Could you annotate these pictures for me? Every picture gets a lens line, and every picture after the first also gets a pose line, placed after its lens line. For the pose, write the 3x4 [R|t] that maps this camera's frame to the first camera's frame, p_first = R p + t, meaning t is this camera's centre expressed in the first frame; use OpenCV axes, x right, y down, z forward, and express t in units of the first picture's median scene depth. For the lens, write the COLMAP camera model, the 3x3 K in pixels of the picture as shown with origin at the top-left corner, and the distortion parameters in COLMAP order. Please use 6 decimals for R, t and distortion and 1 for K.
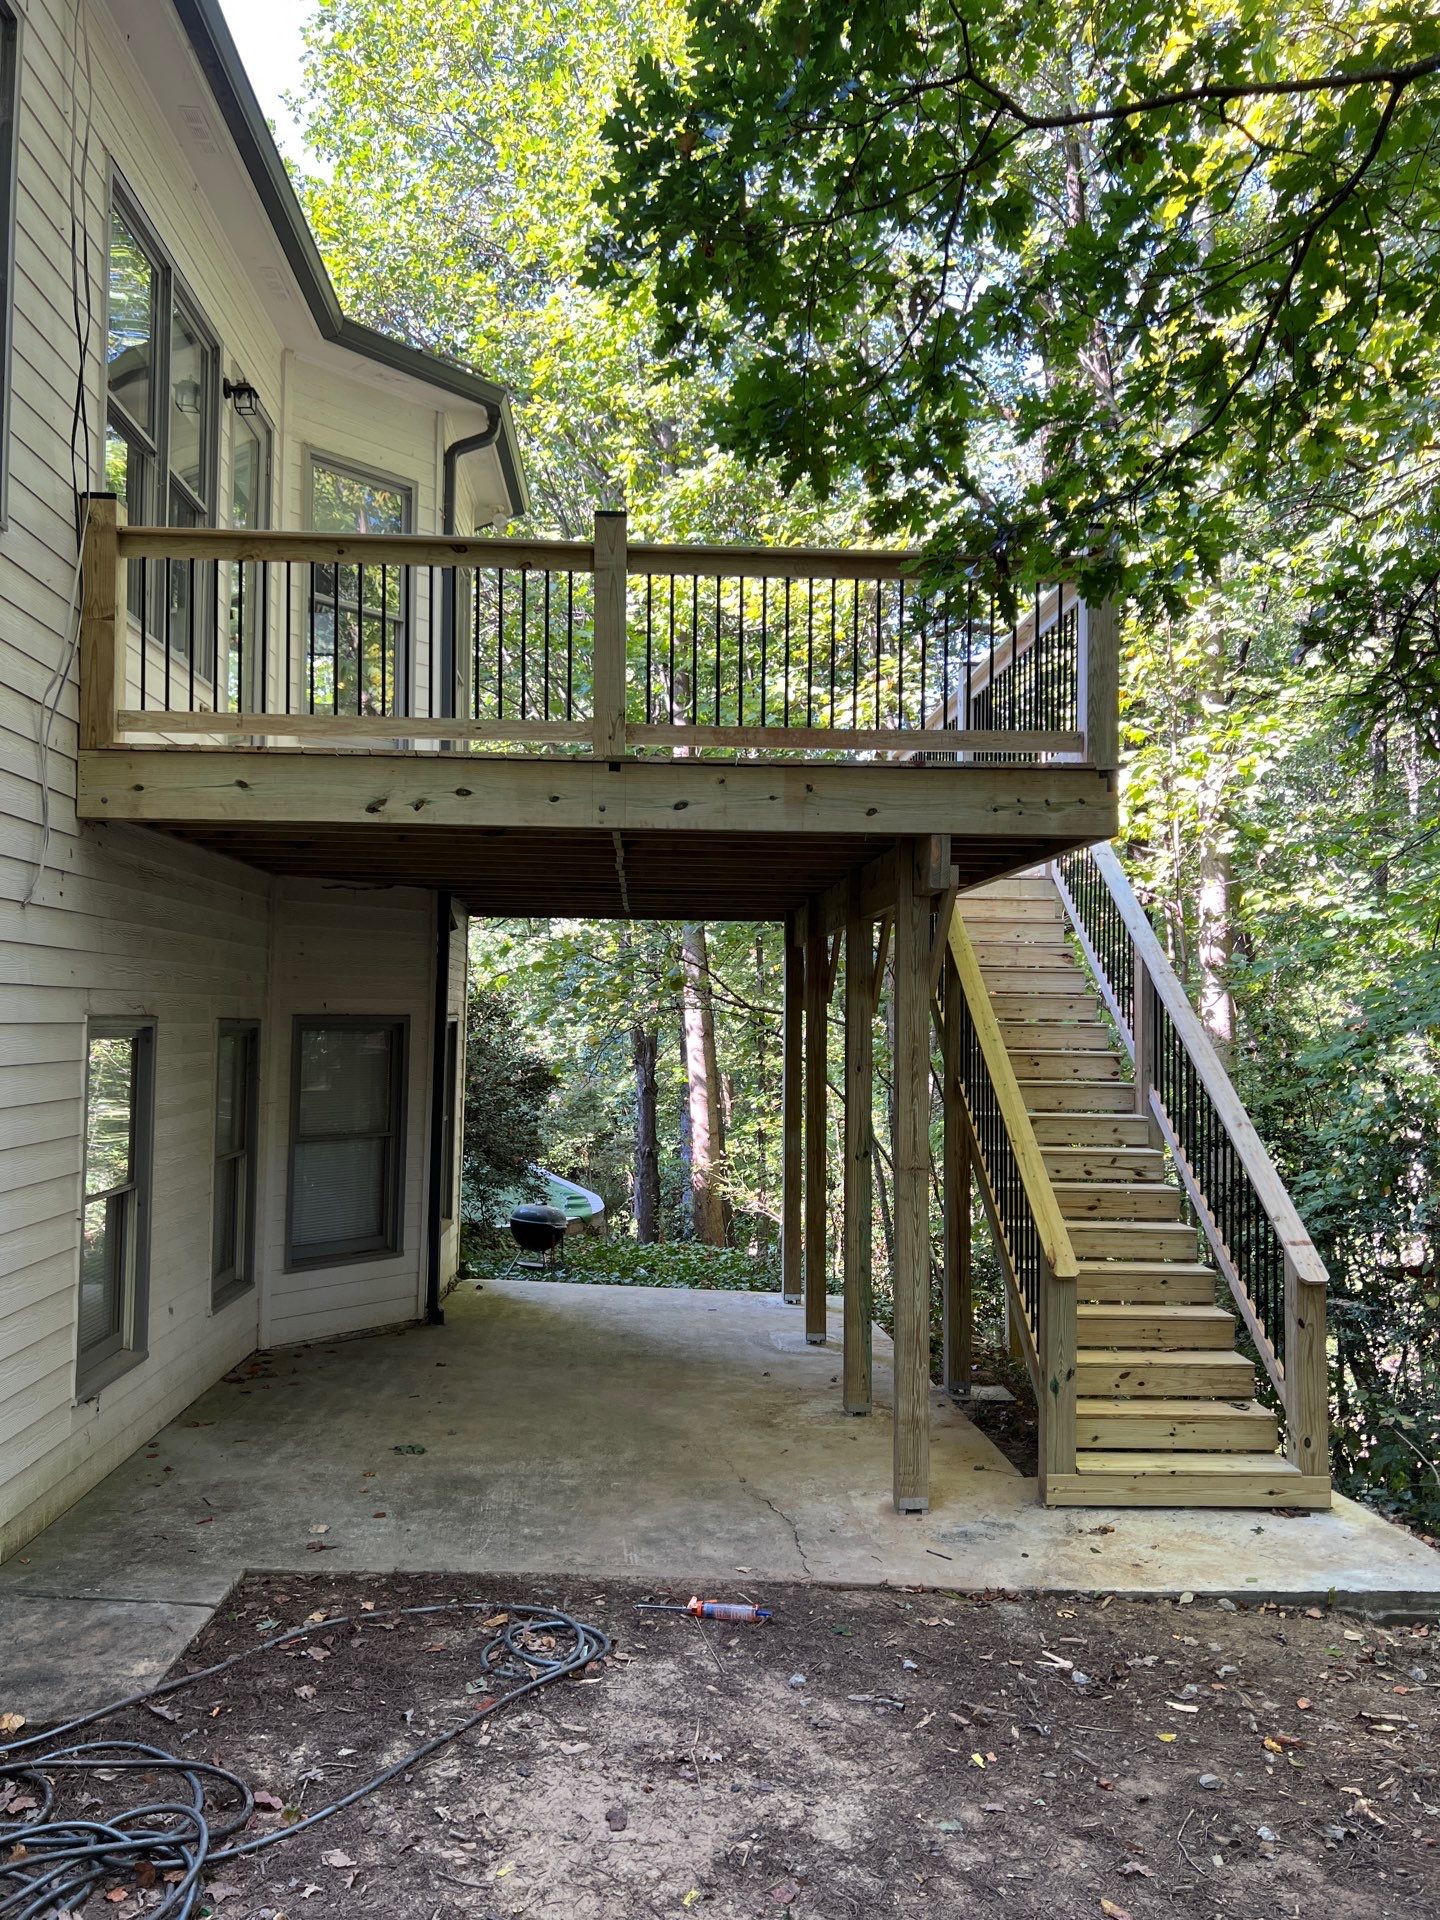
lens RADIAL K [[1437.8, 0, 719.6], [0, 1437.8, 967.6], [0, 0, 1]] dist [0.067003, -0.073665]
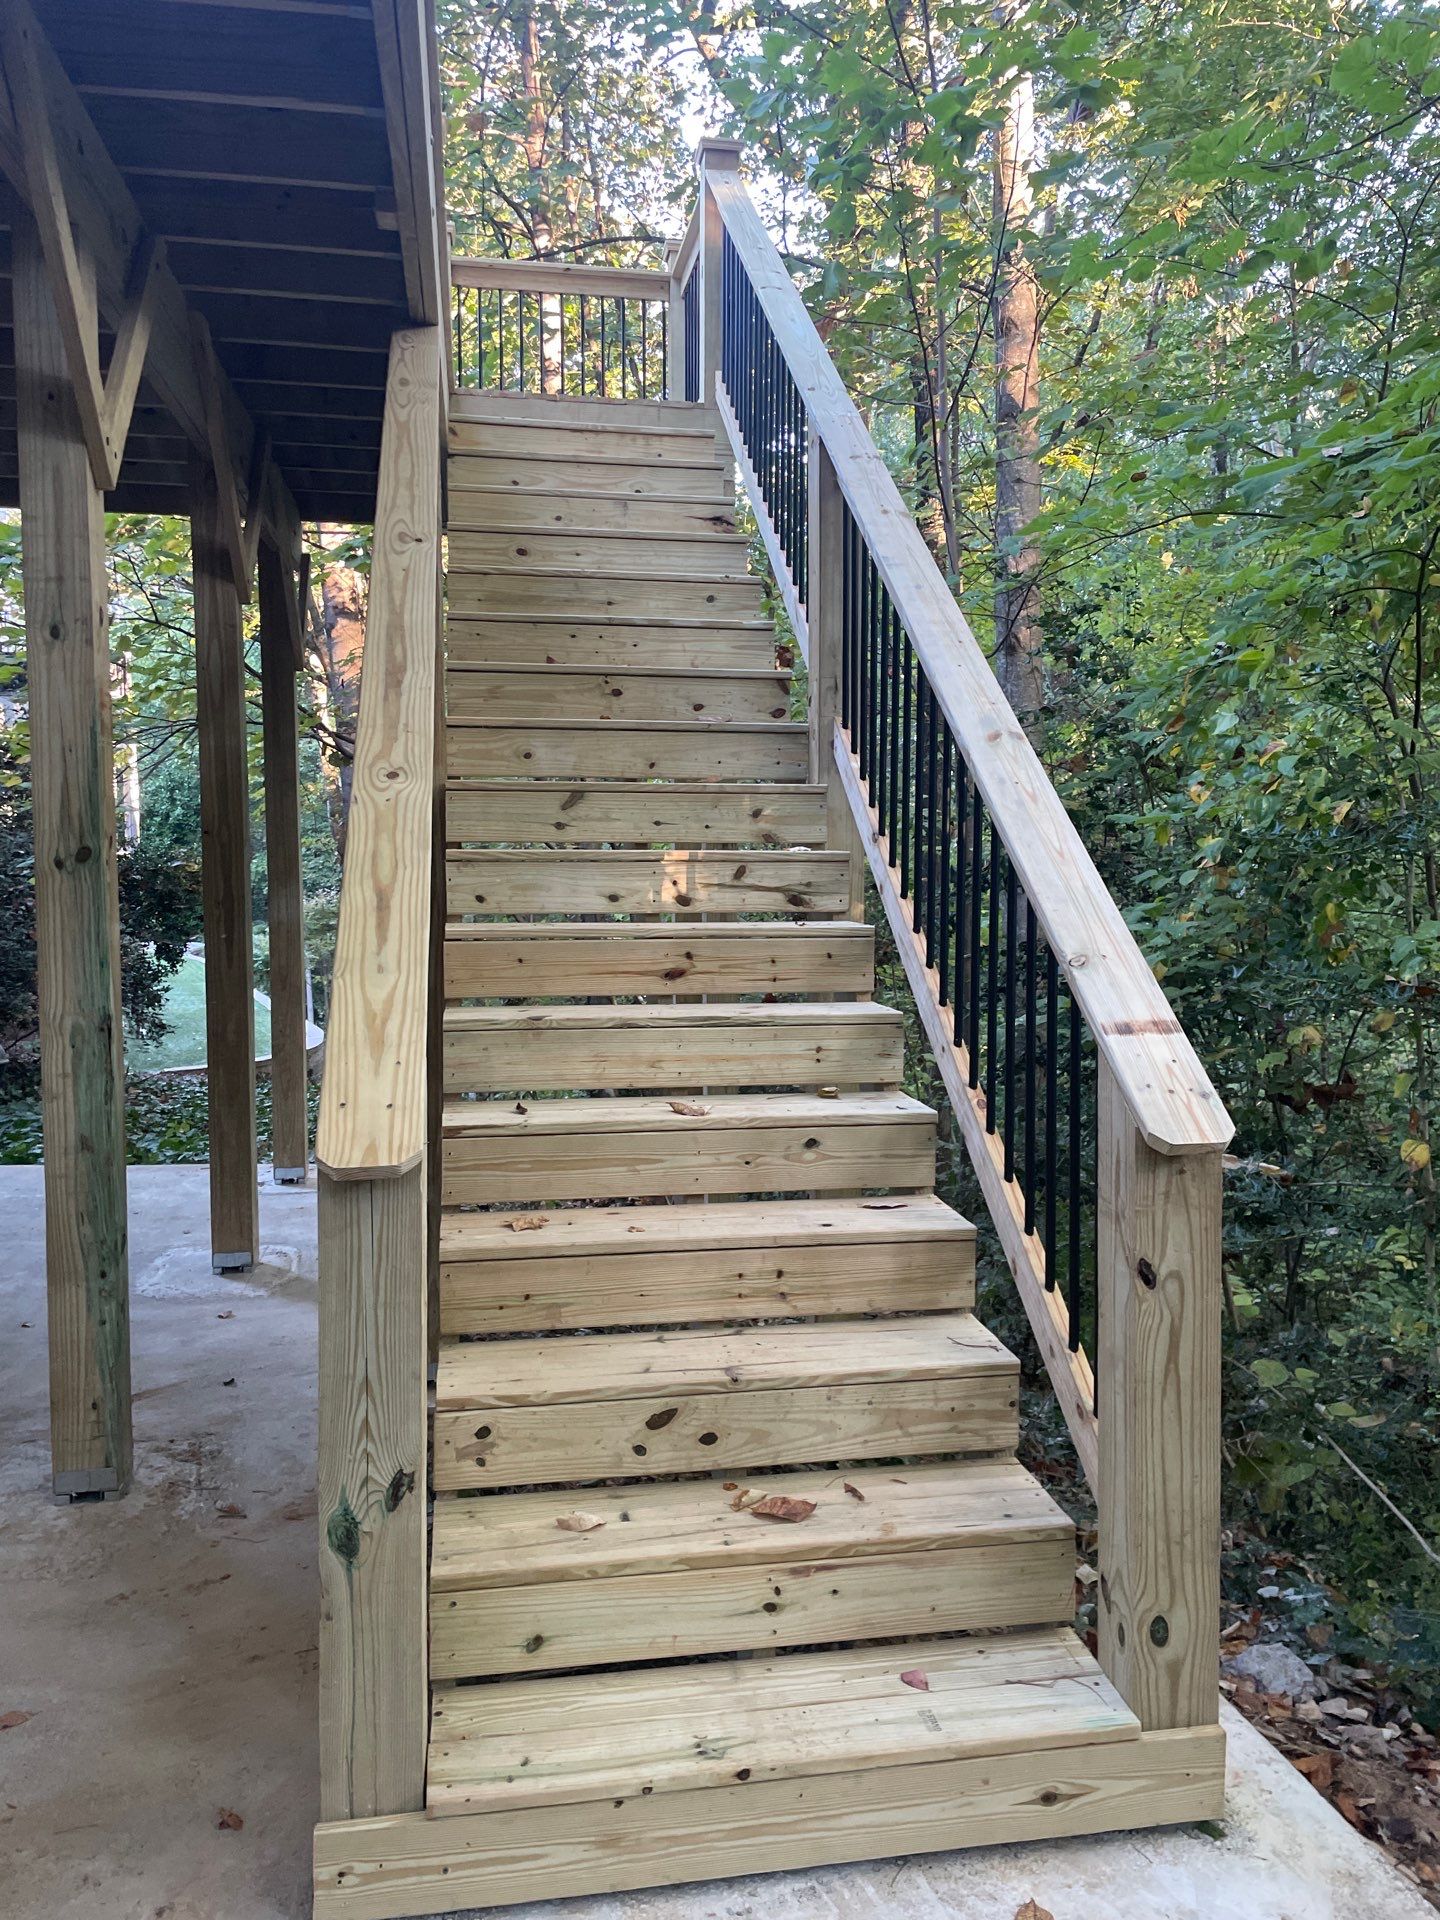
lens RADIAL K [[1437.8, 0, 739.1], [0, 1437.8, 930.8], [0, 0, 1]] dist [0.067003, -0.073665]
pose [[0.993102, -0.023112, 0.114954, 0.253629], [0.012698, 0.995814, 0.090512, 0.128251], [-0.116564, -0.088428, 0.989239, 0.643770]]
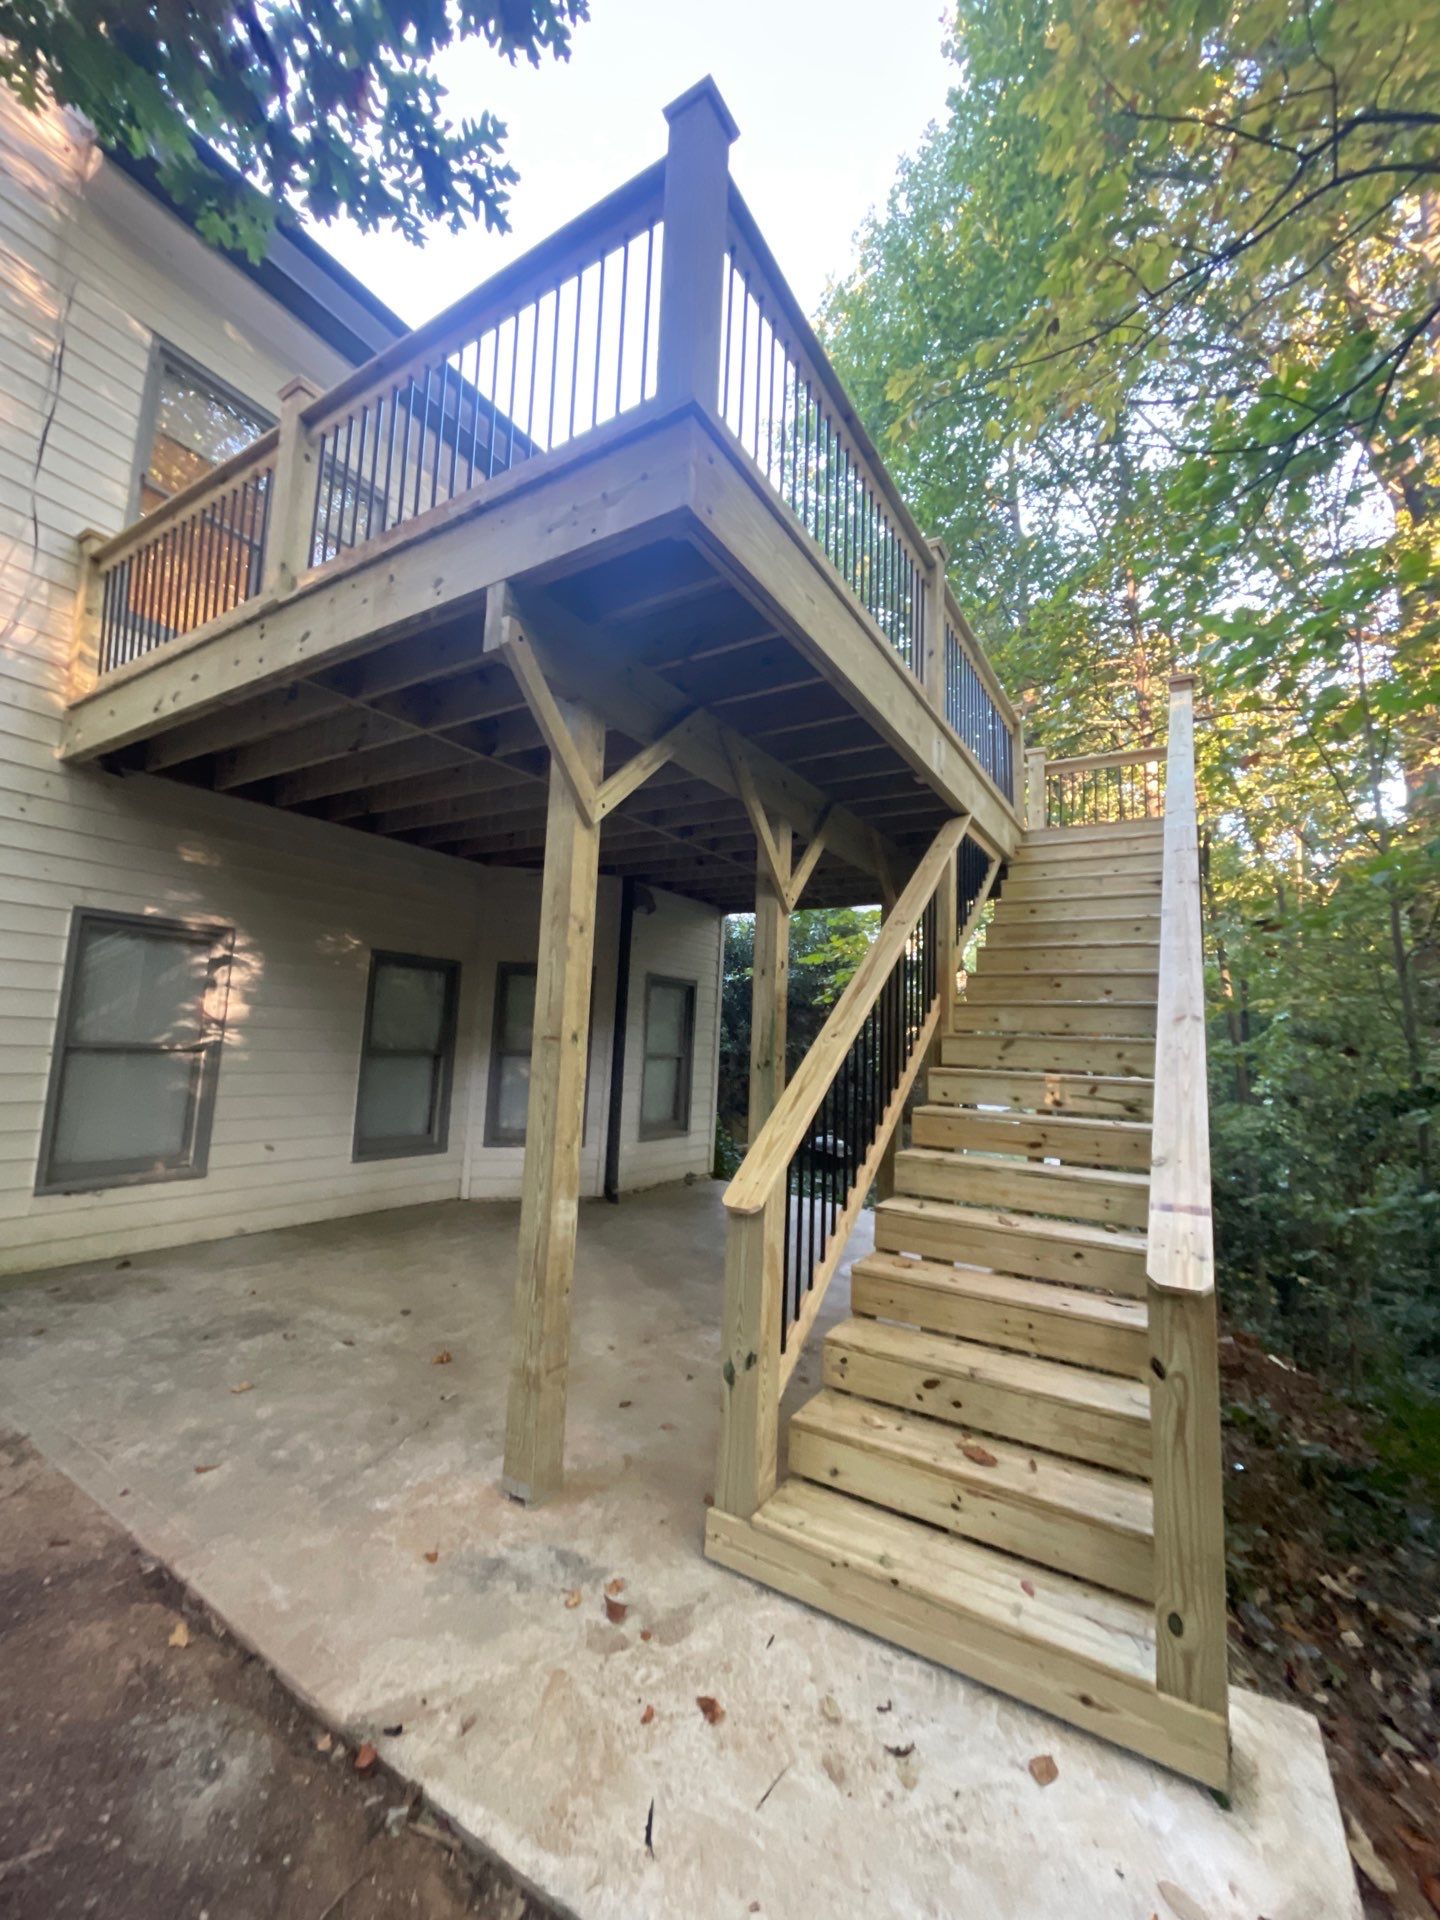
lens RADIAL K [[768.3, 0, 730.8], [0, 768.3, 960.3], [0, 0, 1]] dist [-0.006255, 0.000596]
pose [[0.823458, -0.043912, -0.565675, 0.398817], [-0.009267, 0.995827, -0.090794, 0.119295], [0.567302, 0.080007, 0.819614, 0.631539]]
